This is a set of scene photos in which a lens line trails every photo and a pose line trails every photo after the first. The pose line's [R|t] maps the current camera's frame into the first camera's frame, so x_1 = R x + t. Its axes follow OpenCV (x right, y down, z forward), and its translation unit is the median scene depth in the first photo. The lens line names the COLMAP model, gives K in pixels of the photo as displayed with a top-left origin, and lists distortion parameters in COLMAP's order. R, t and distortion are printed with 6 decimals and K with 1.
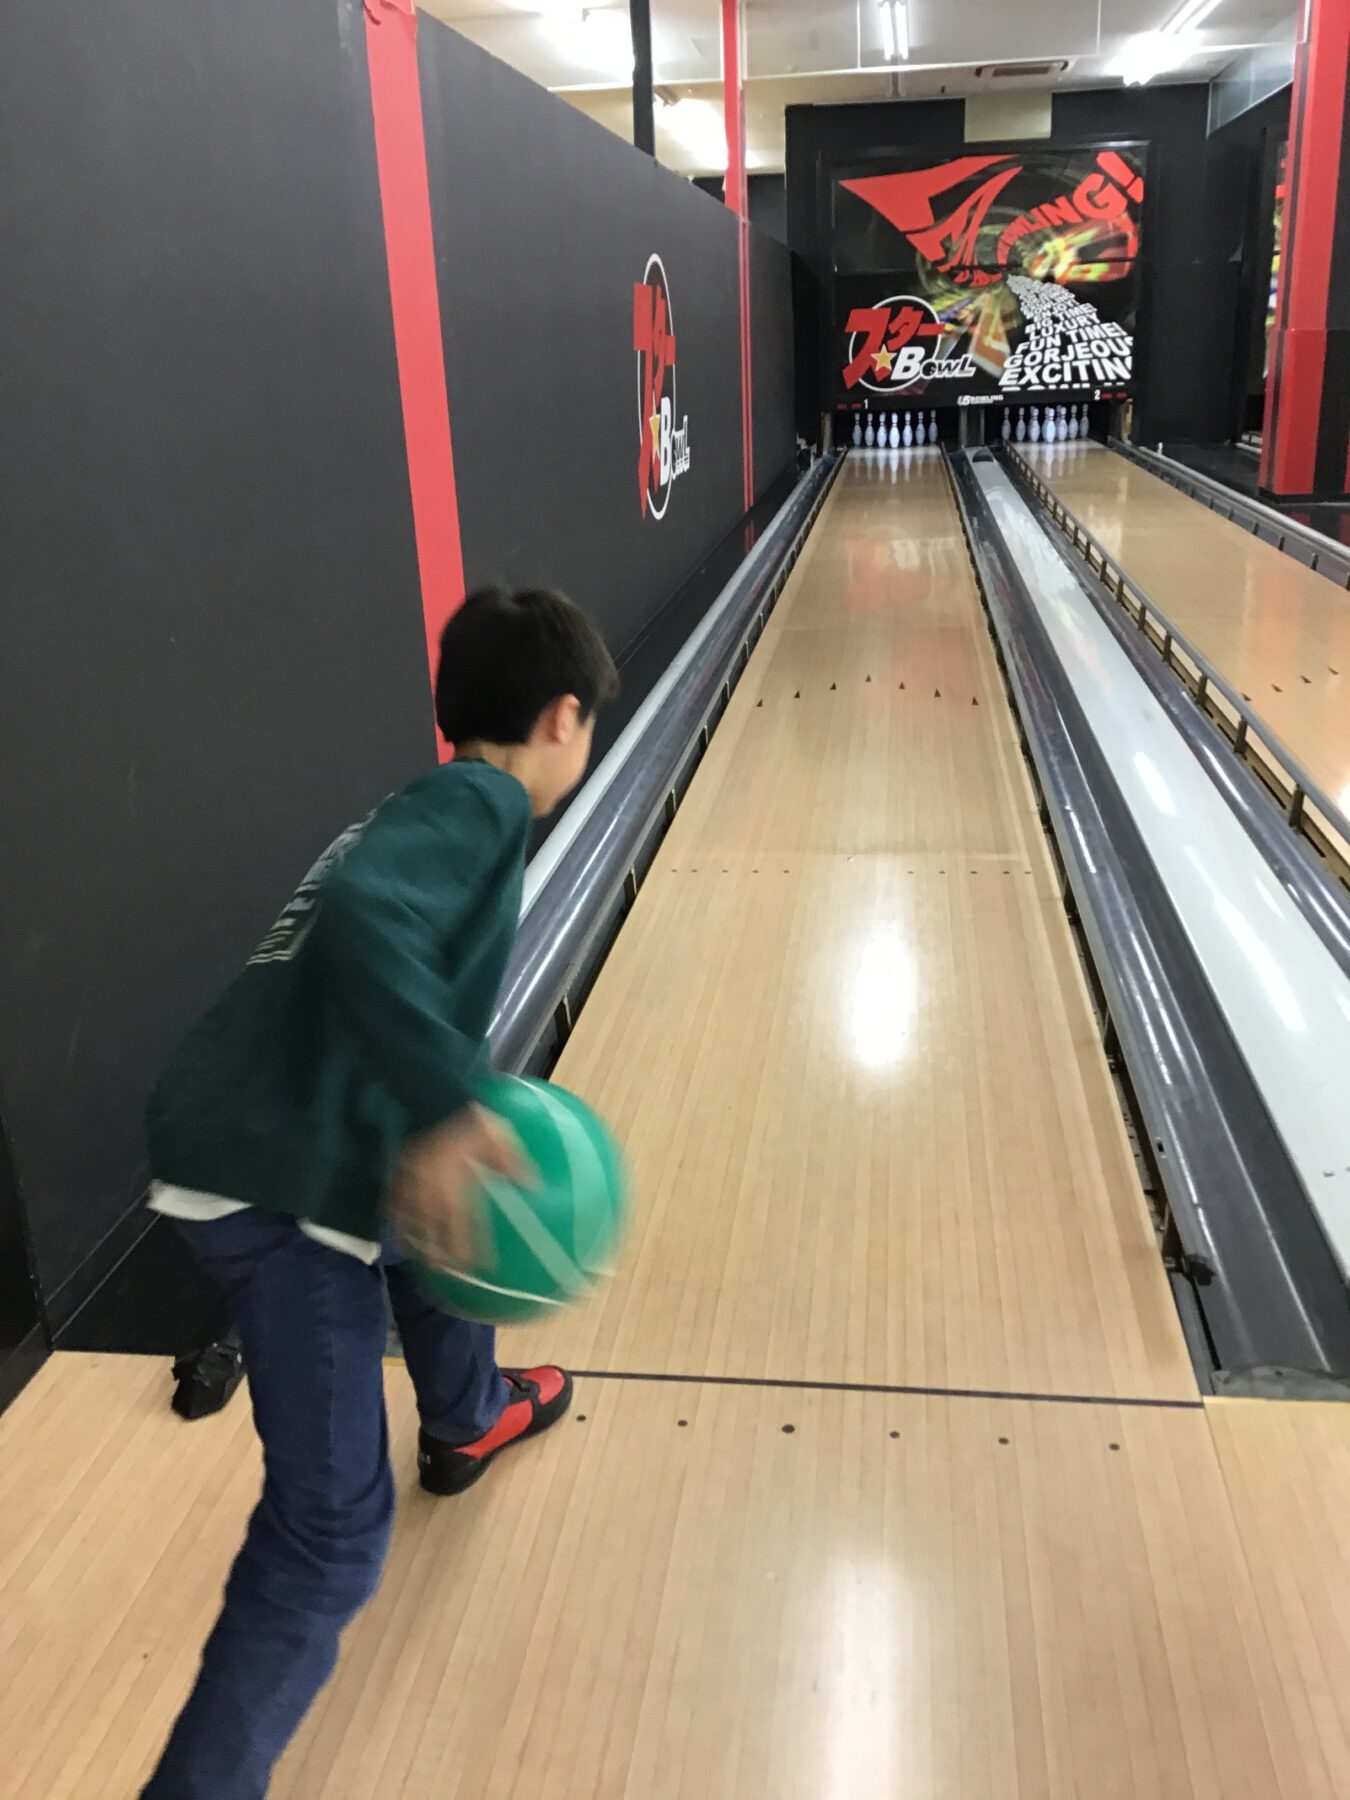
lens RADIAL K [[1604.4, 0, 675.2], [0, 1604.4, 876.0], [0, 0, 1]] dist [0.072492, -0.045093]
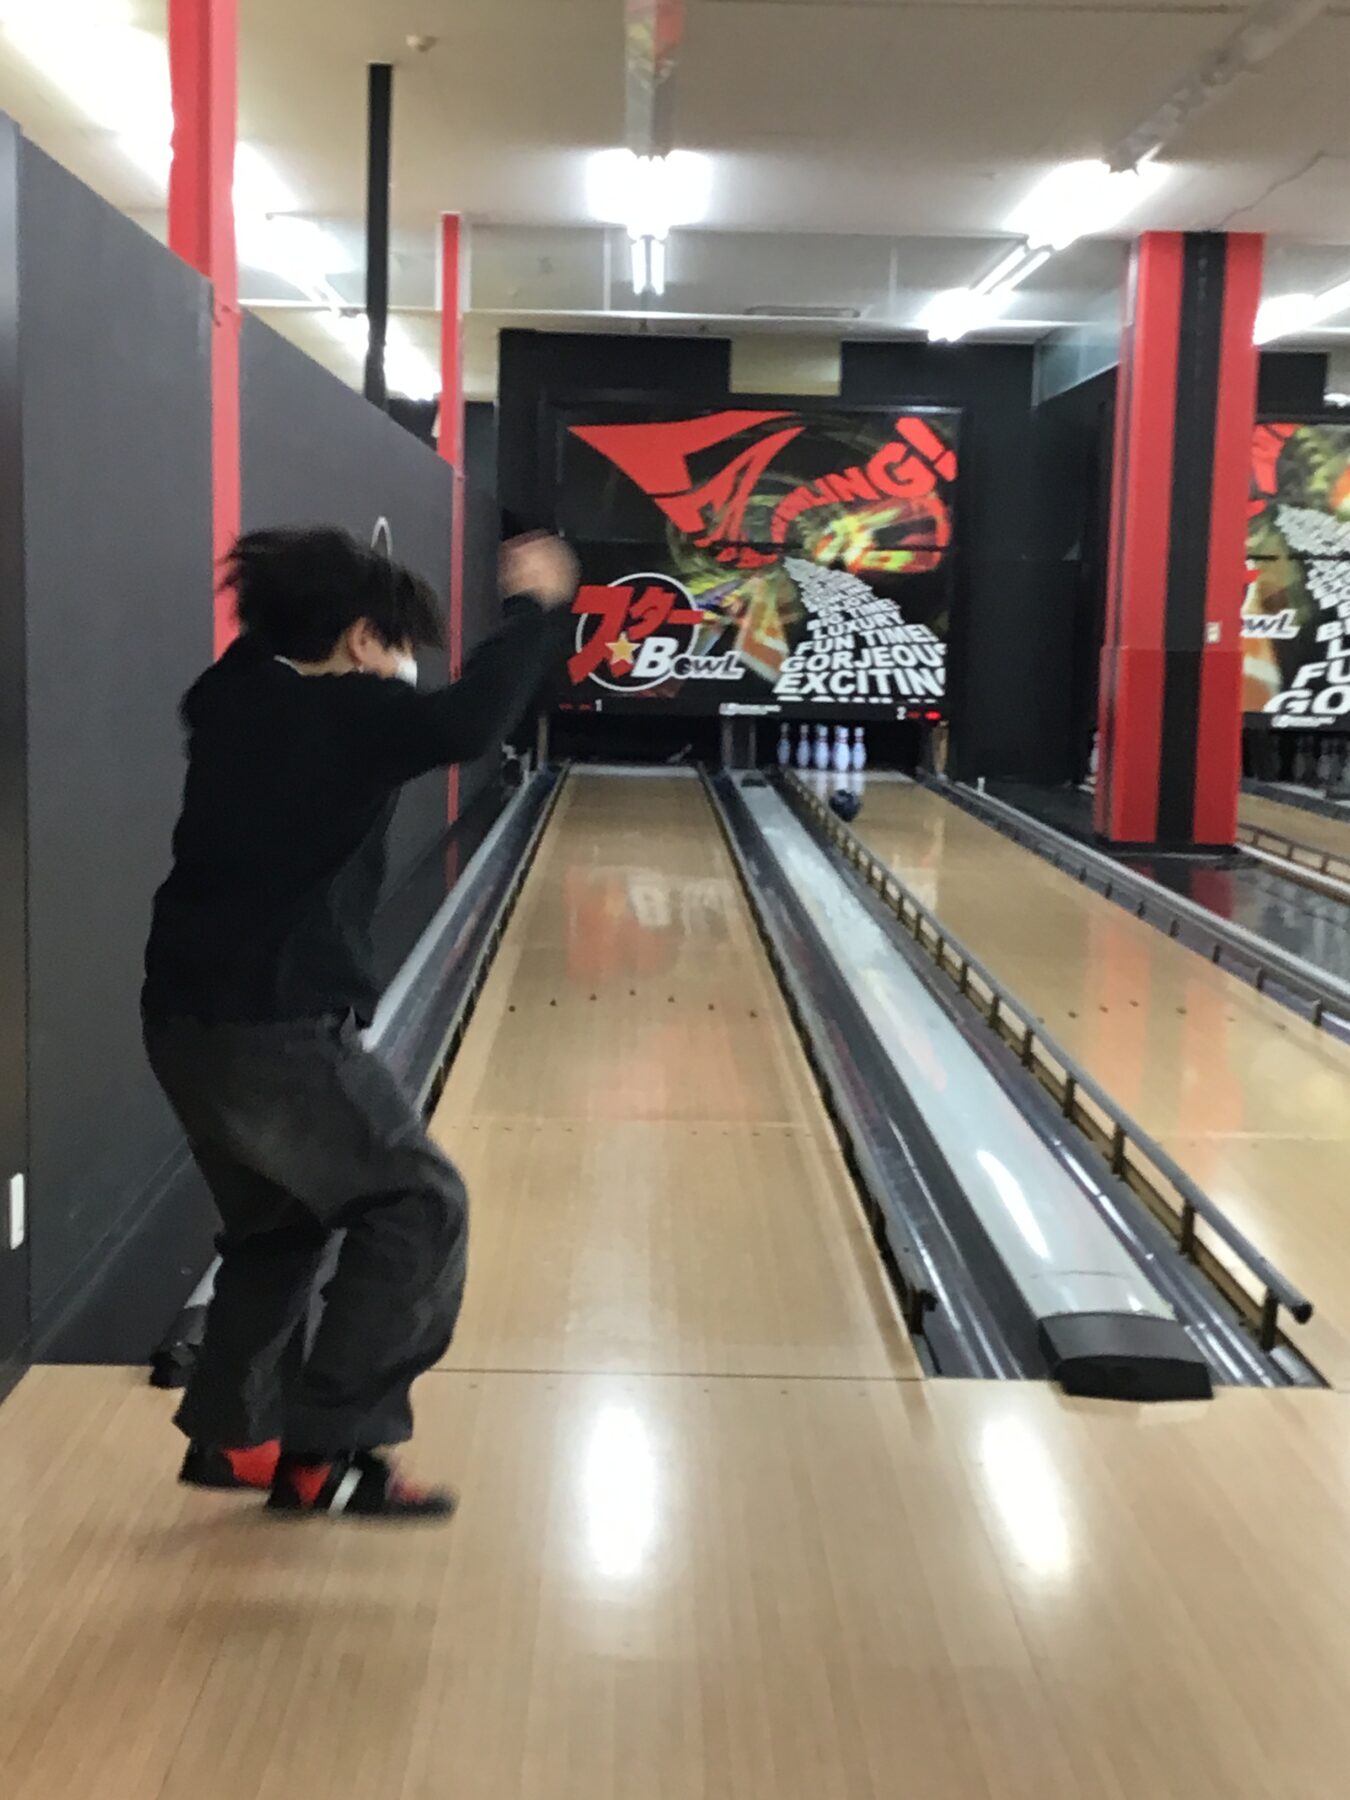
lens RADIAL K [[2622.2, 0, 589.4], [0, 2622.2, 864.9], [0, 0, 1]] dist [0.129694, 0.000000]
pose [[0.991113, 0.049598, 0.123430, -0.032256], [-0.020784, 0.974232, -0.224587, 0.051384], [-0.131388, 0.220026, 0.966605, -0.153425]]
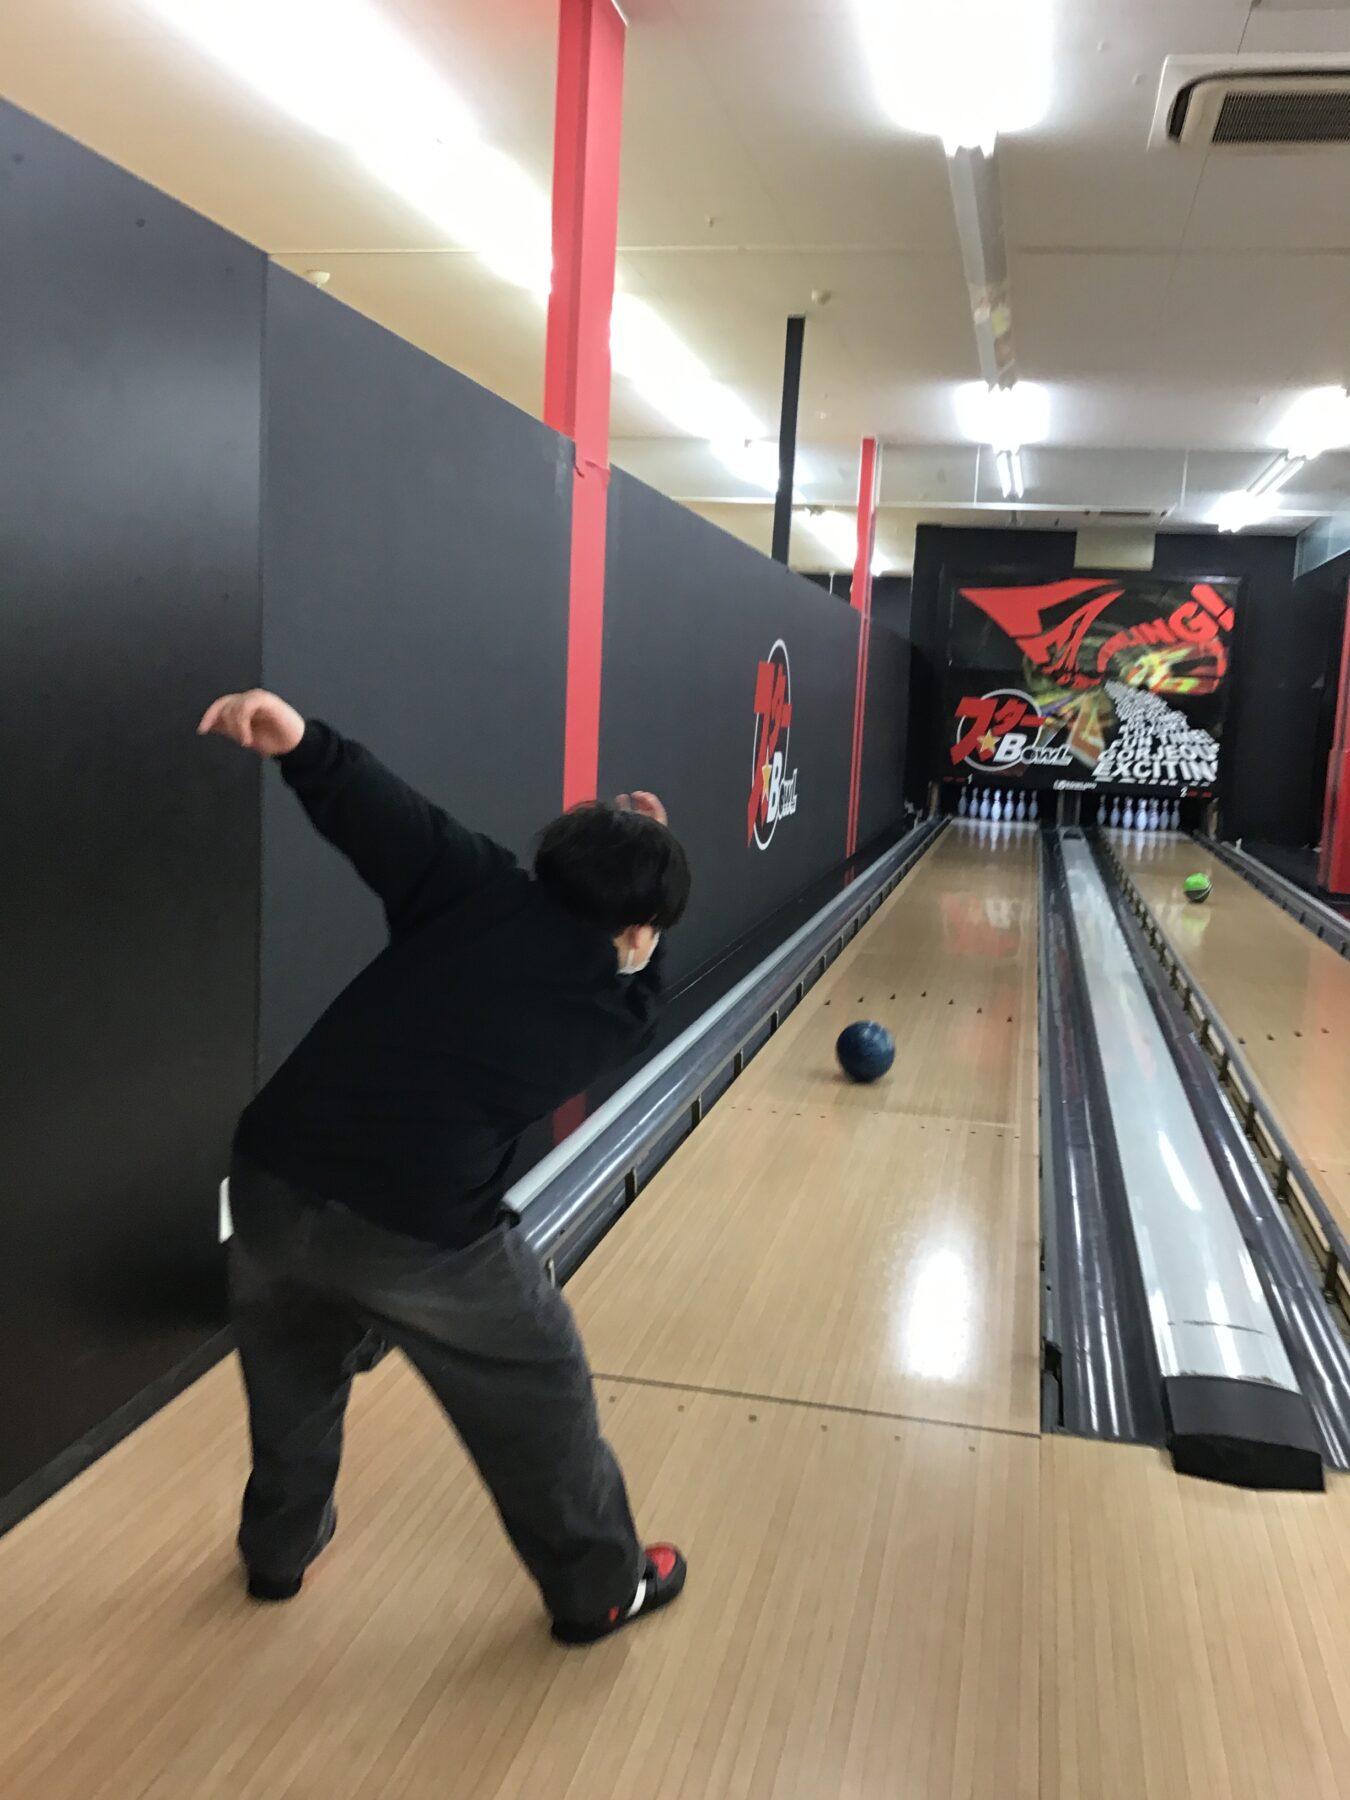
lens RADIAL K [[1604.4, 0, 682.2], [0, 1604.4, 911.3], [0, 0, 1]] dist [0.072492, -0.045093]
pose [[0.992945, 0.097071, -0.068100, 0.007660], [-0.108309, 0.976241, -0.187676, 0.021905], [0.048264, 0.193728, 0.979867, -0.064763]]
